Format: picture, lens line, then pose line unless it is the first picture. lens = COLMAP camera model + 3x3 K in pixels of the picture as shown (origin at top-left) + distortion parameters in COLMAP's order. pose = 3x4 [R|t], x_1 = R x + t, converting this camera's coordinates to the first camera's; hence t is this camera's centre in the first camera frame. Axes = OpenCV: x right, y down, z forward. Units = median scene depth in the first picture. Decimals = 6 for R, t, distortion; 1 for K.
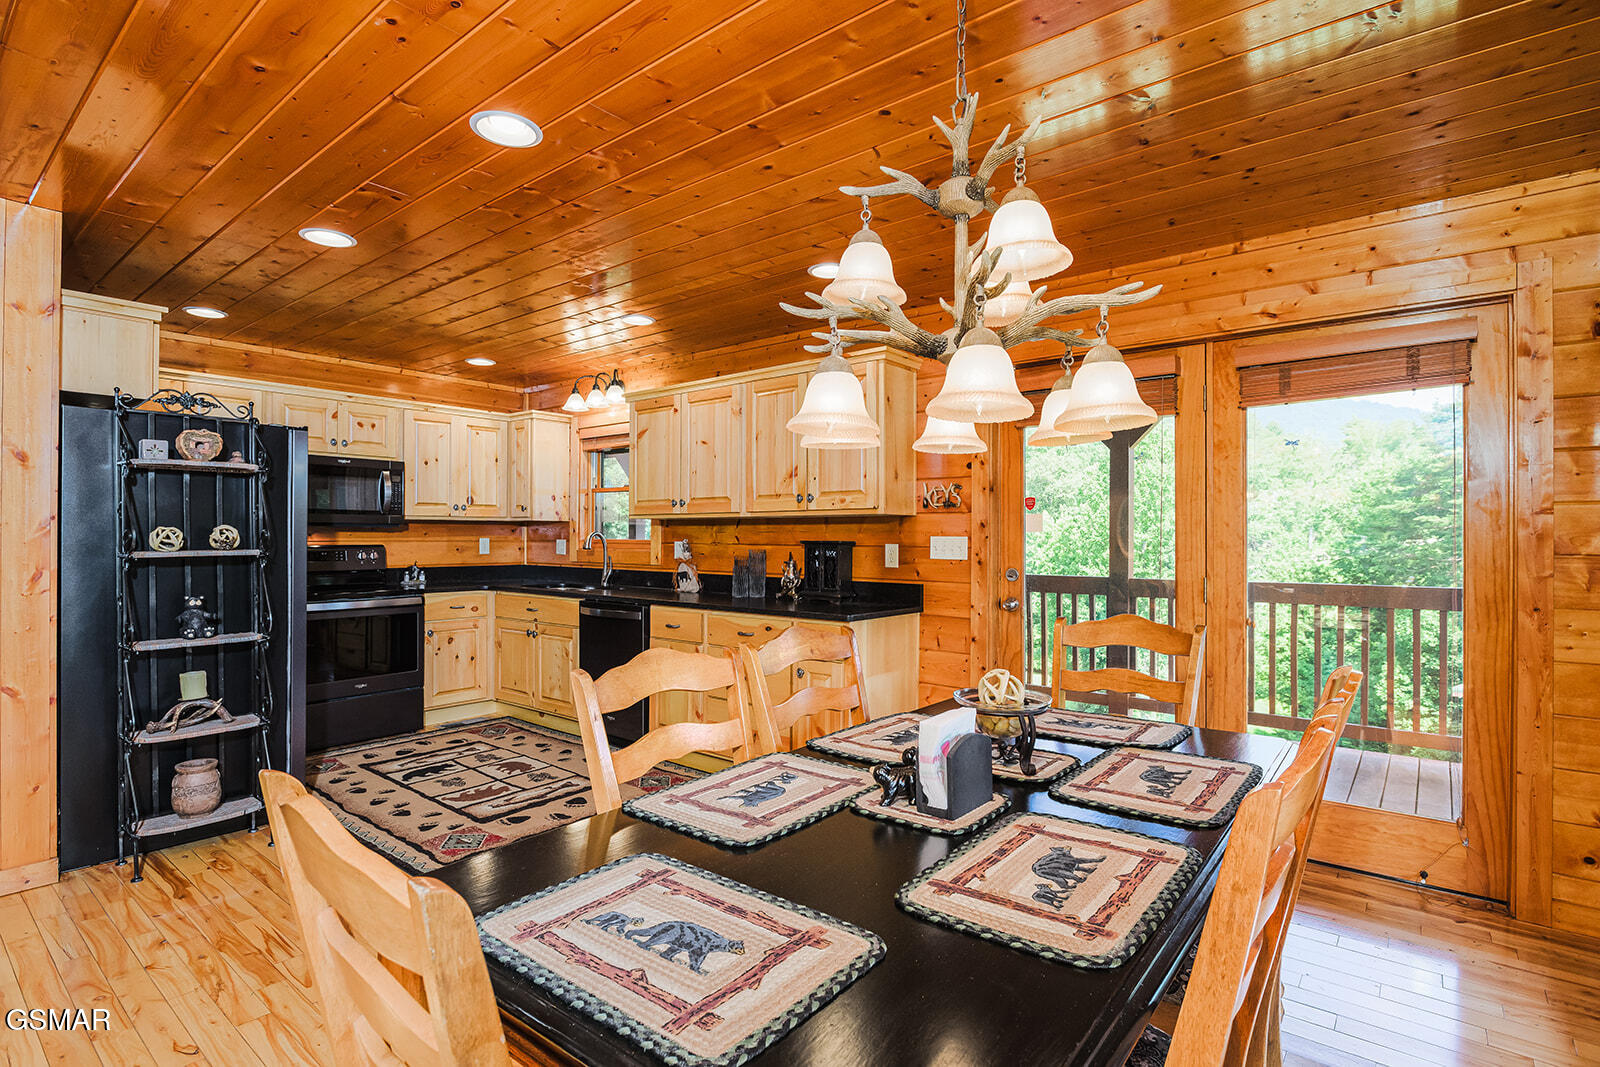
lens RADIAL K [[787.0, 0, 778.3], [0, 787.0, 534.6], [0, 0, 1]] dist [-0.003069, 0.000175]
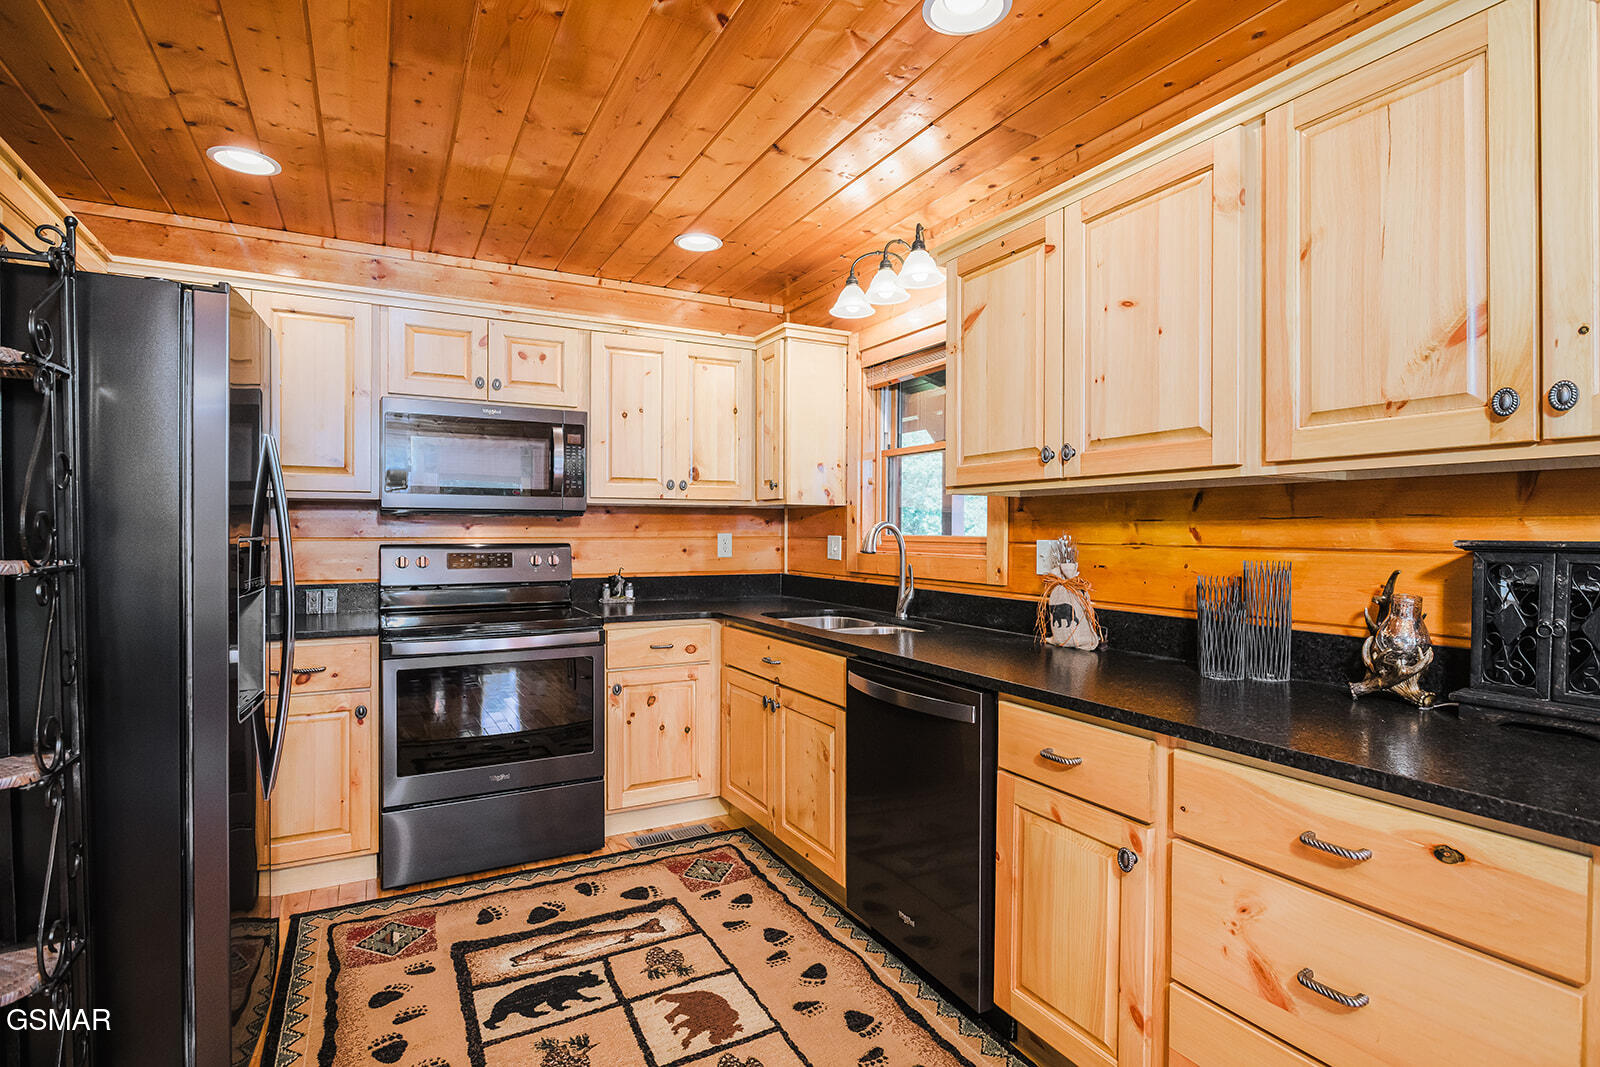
lens RADIAL K [[787.0, 0, 777.6], [0, 787.0, 533.4], [0, 0, 1]] dist [-0.003069, 0.000175]
pose [[0.923720, 0.000324, -0.383068, -0.097361], [0.001300, 0.999991, 0.003979, 0.002527], [0.383066, -0.004173, 0.923711, 0.500909]]
